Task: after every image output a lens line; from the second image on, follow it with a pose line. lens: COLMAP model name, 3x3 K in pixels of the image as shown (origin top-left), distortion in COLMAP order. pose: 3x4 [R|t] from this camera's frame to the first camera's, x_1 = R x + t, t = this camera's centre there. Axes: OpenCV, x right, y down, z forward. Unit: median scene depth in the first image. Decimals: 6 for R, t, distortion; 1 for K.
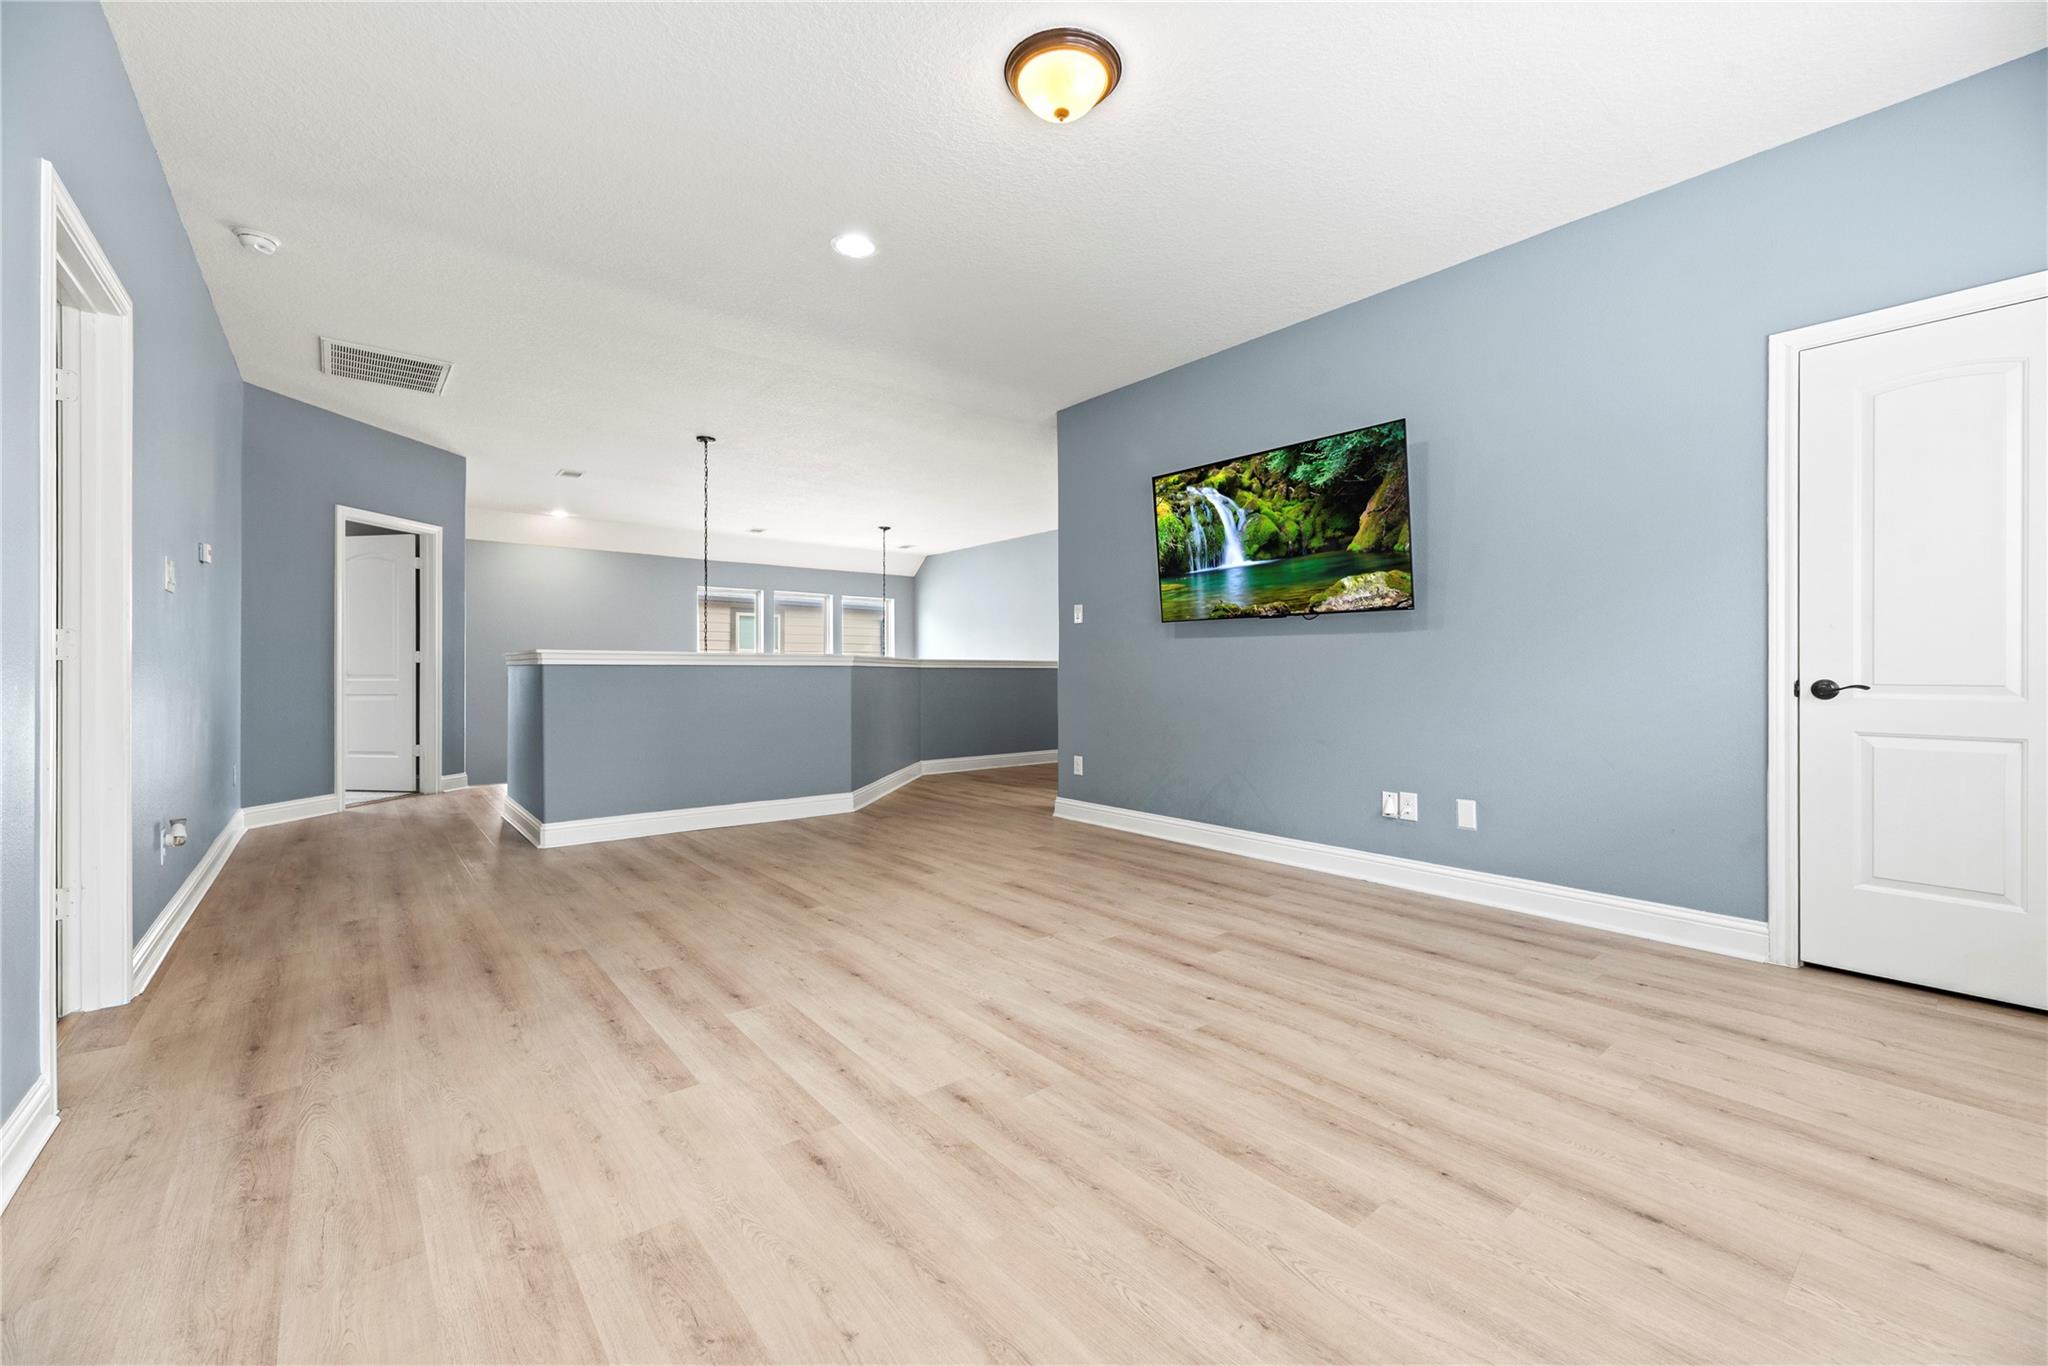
lens RADIAL K [[825.2, 0, 1024.5], [0, 825.2, 677.5], [0, 0, 1]] dist [0.000424, 0.000056]
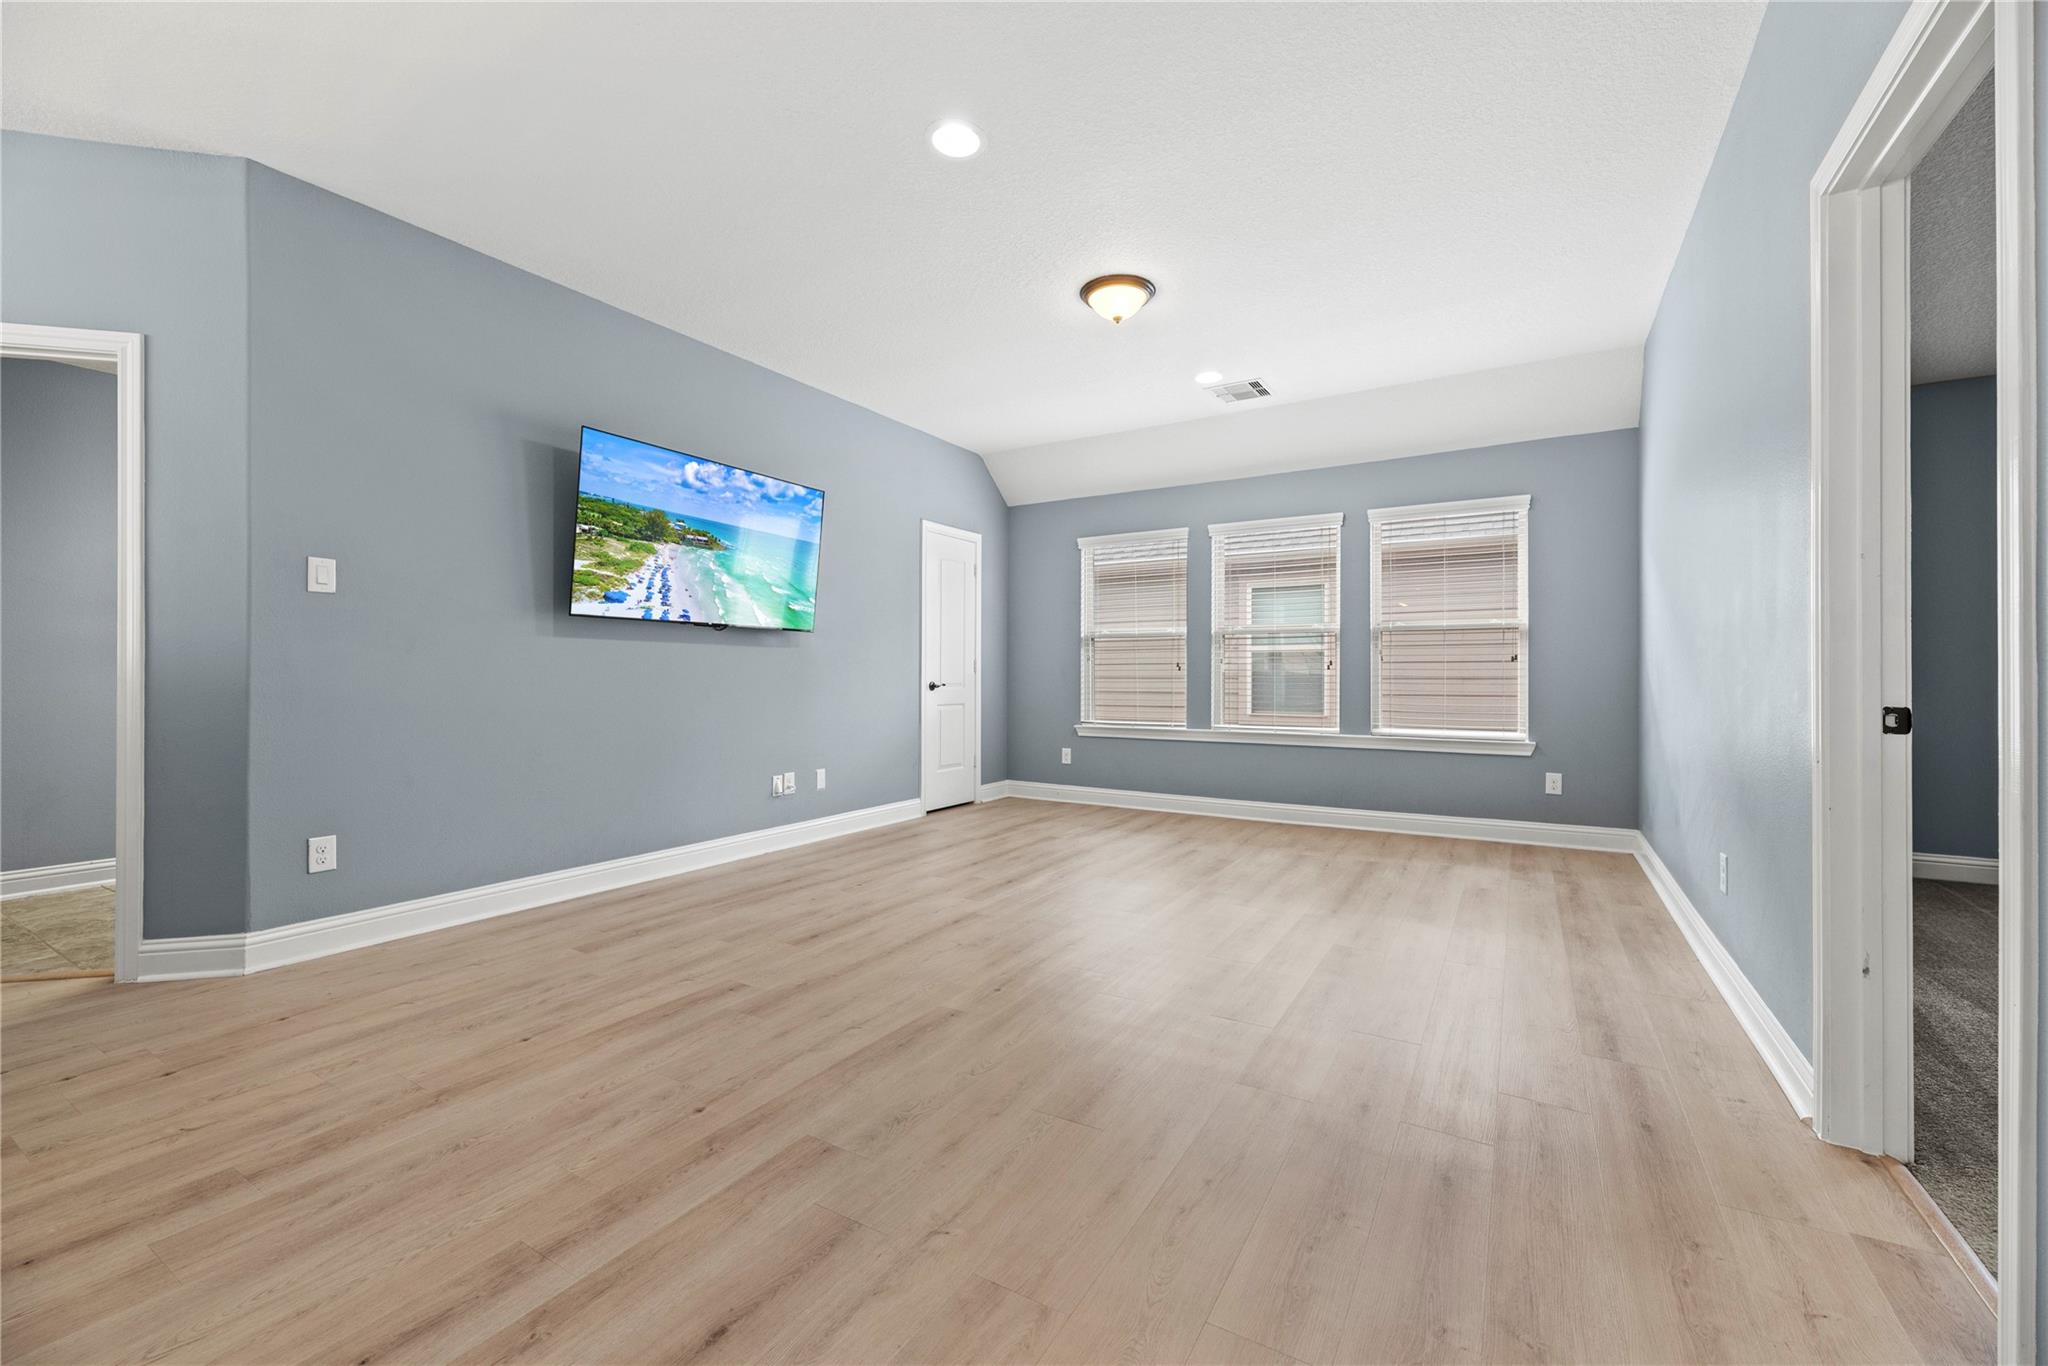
lens RADIAL K [[825.2, 0, 1018.4], [0, 825.2, 690.2], [0, 0, 1]] dist [0.000424, 0.000056]
pose [[-0.326392, -0.016514, 0.945090, -1.137555], [0.008617, 0.999754, 0.020445, -0.017142], [-0.945195, 0.014817, -0.326169, 1.410691]]
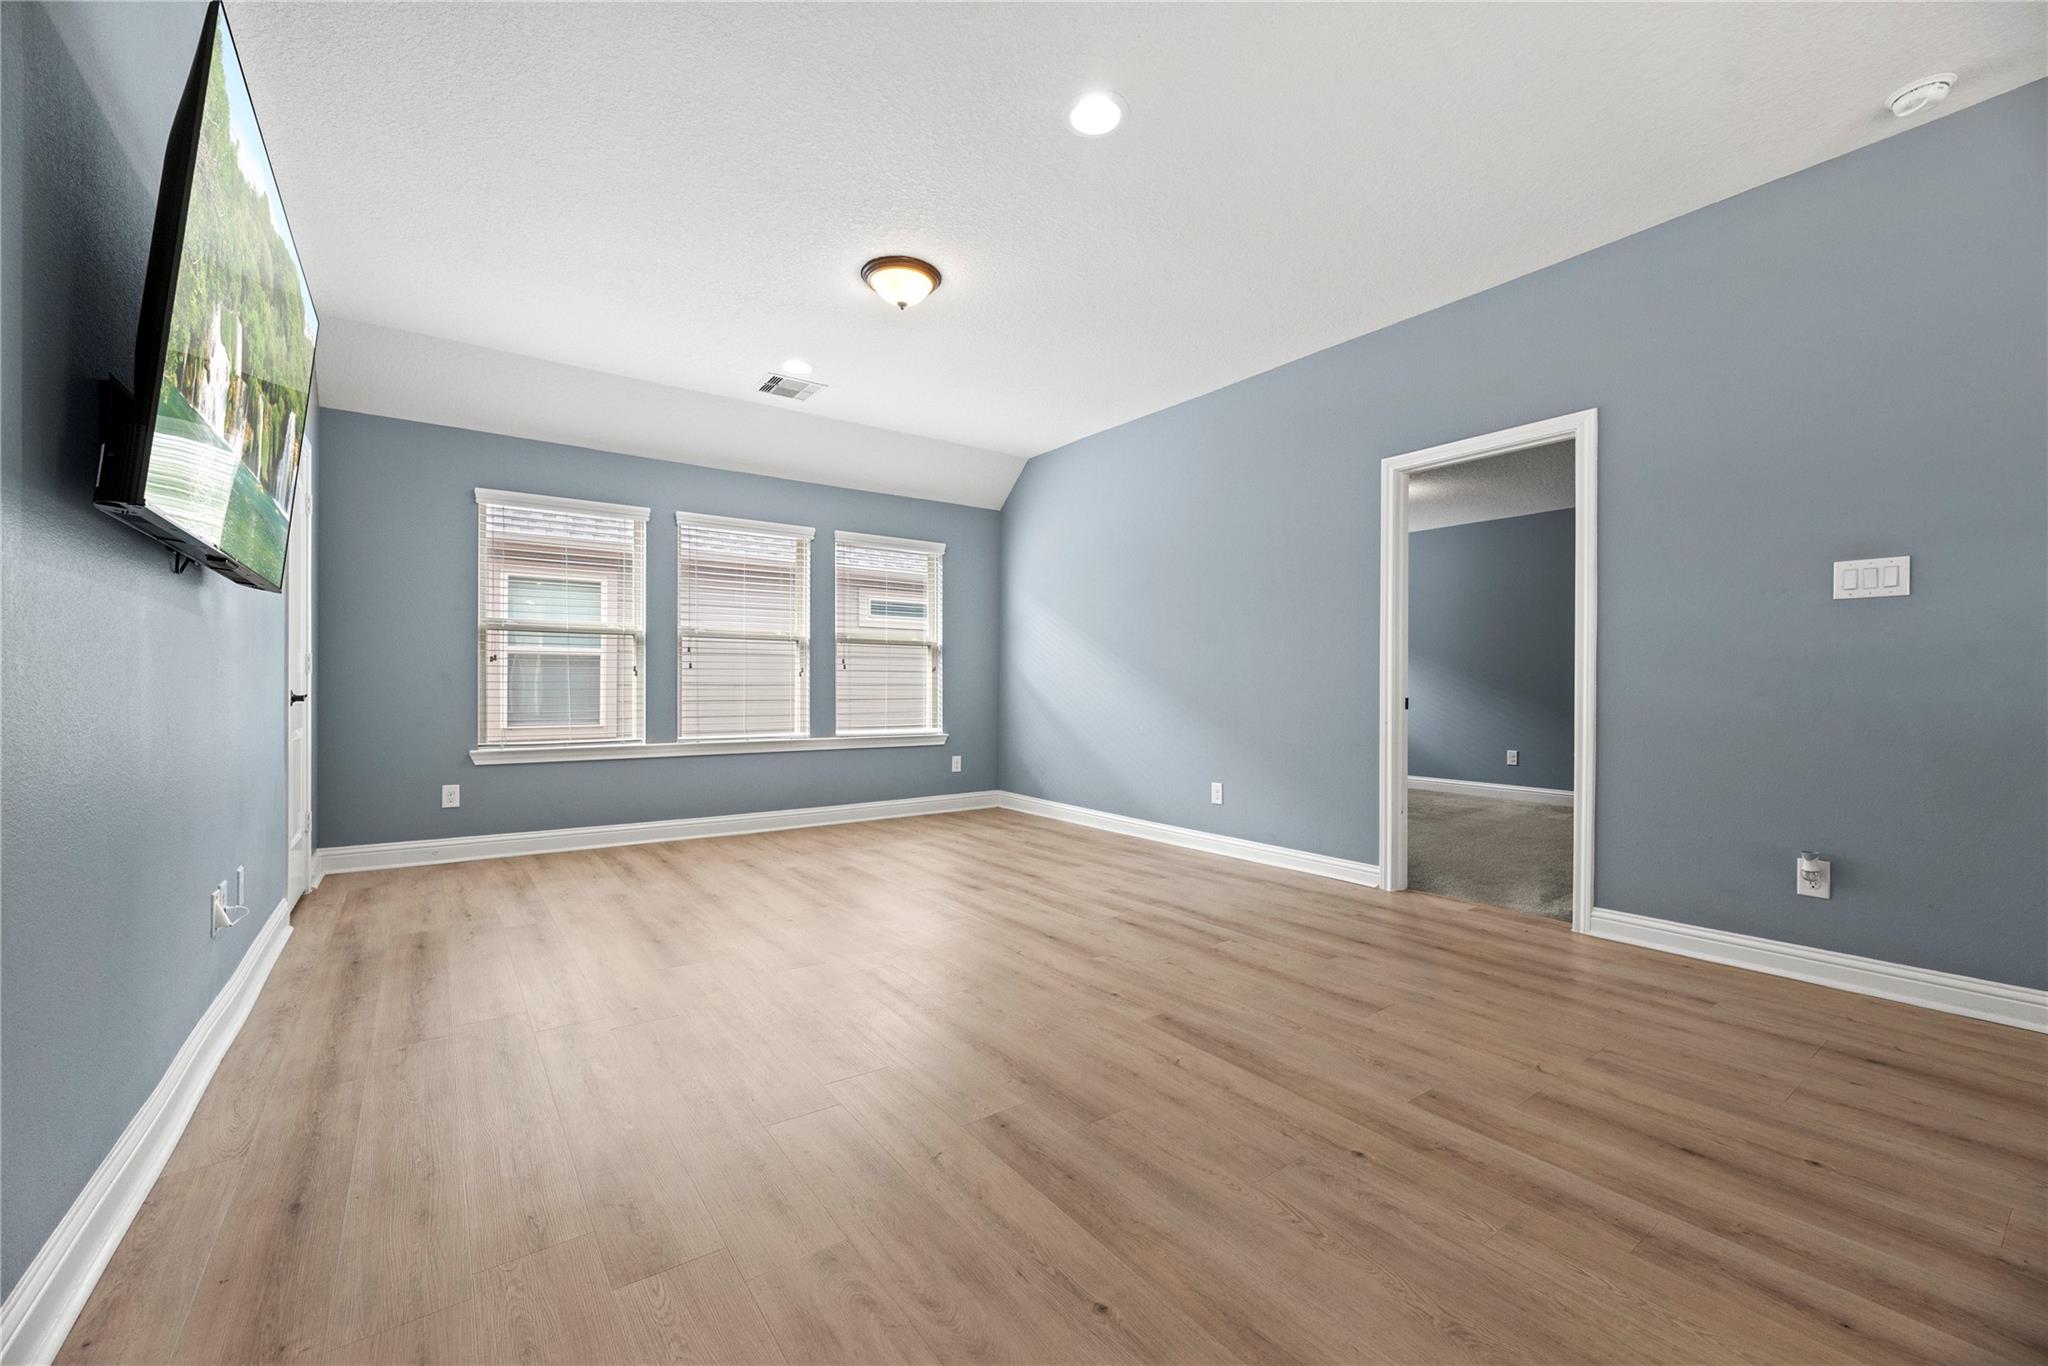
lens RADIAL K [[825.2, 0, 1024.3], [0, 825.2, 684.3], [0, 0, 1]] dist [0.000424, 0.000056]
pose [[-0.998050, -0.003962, 0.062295, -0.223107], [-0.003400, 0.999953, 0.009125, -0.020545], [-0.062329, 0.008896, -0.998016, 2.062763]]
